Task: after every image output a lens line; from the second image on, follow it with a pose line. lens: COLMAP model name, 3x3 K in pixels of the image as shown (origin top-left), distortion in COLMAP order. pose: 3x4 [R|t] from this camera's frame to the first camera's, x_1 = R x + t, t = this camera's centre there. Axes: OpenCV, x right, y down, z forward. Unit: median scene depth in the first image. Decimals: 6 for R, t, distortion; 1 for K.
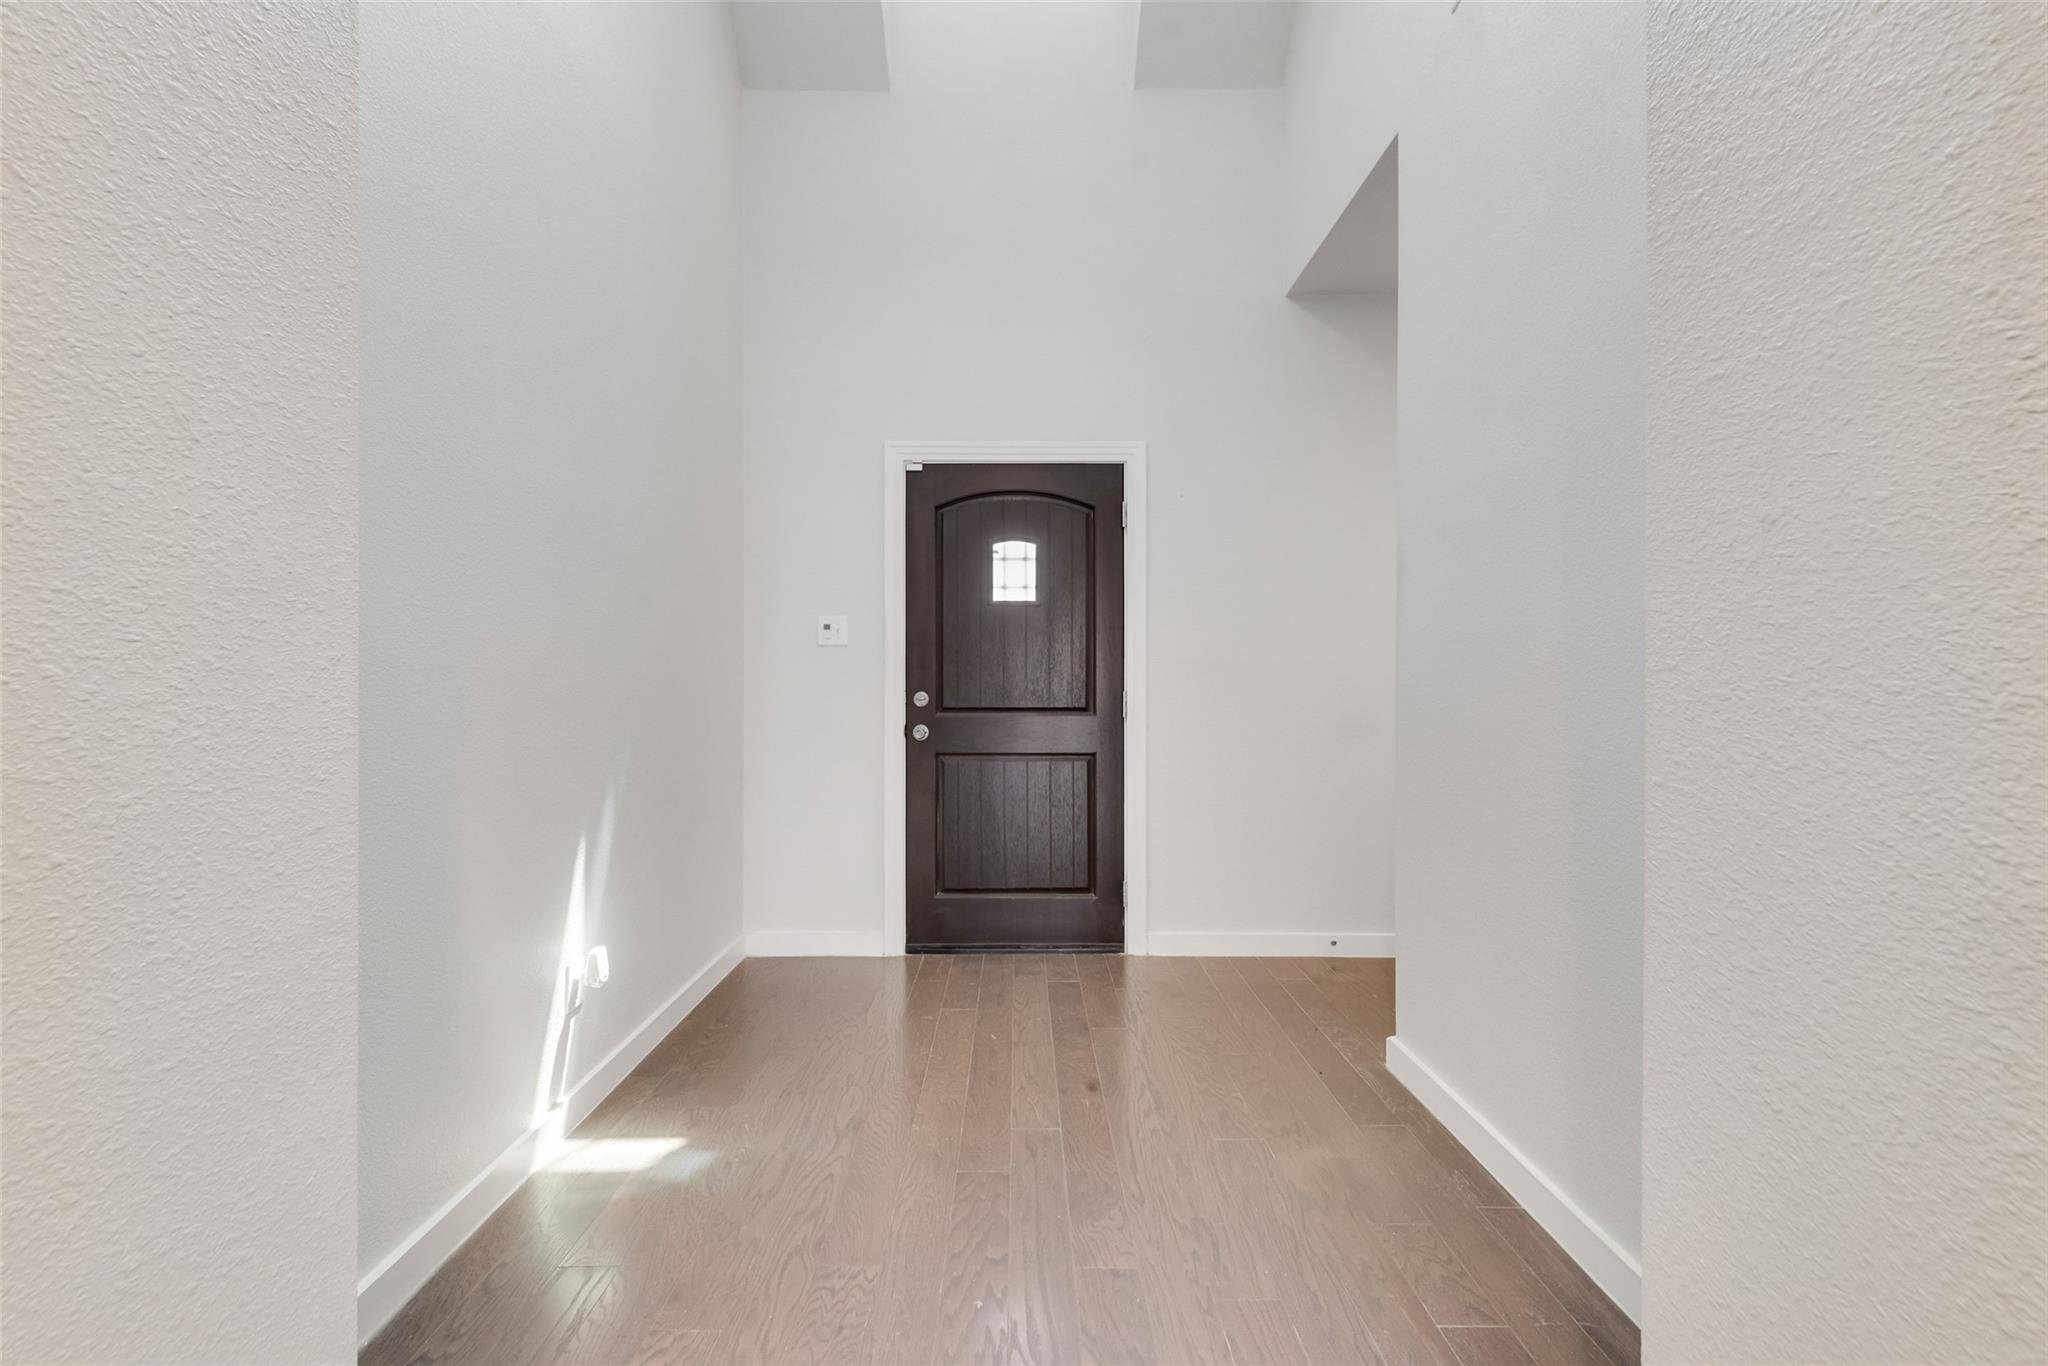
lens RADIAL K [[796.2, 0, 1016.1], [0, 796.2, 689.8], [0, 0, 1]] dist [0.008119, -0.000490]
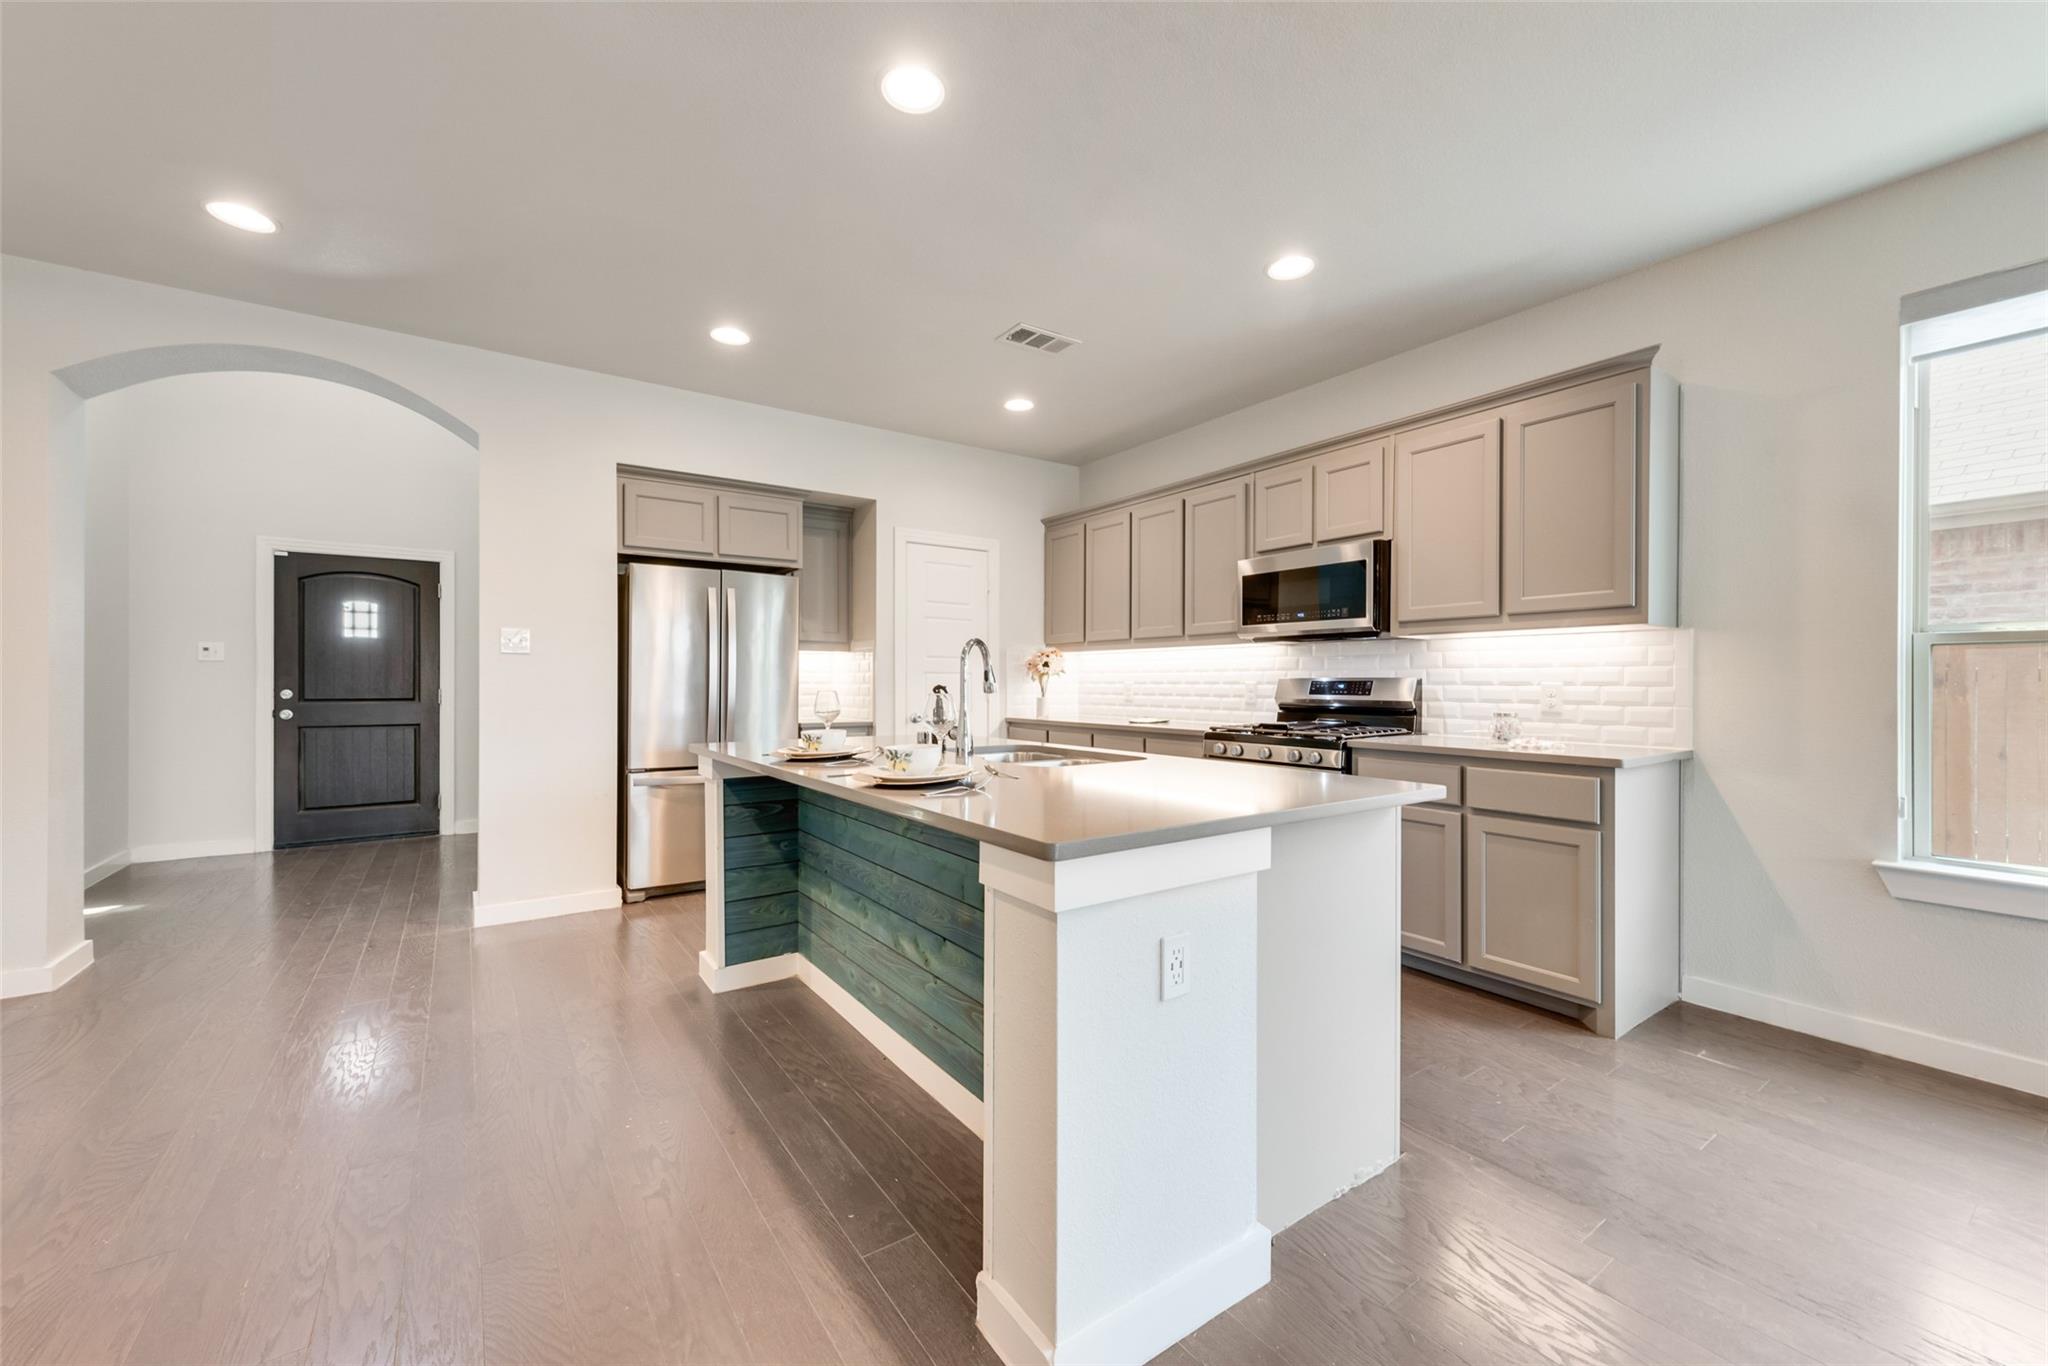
lens RADIAL K [[796.2, 0, 1016.6], [0, 796.2, 680.9], [0, 0, 1]] dist [0.008119, -0.000490]
pose [[0.821876, 0.000353, 0.569667, 0.177030], [0.004853, 0.999959, -0.007622, 0.004174], [-0.569646, 0.009029, 0.821840, -1.217415]]
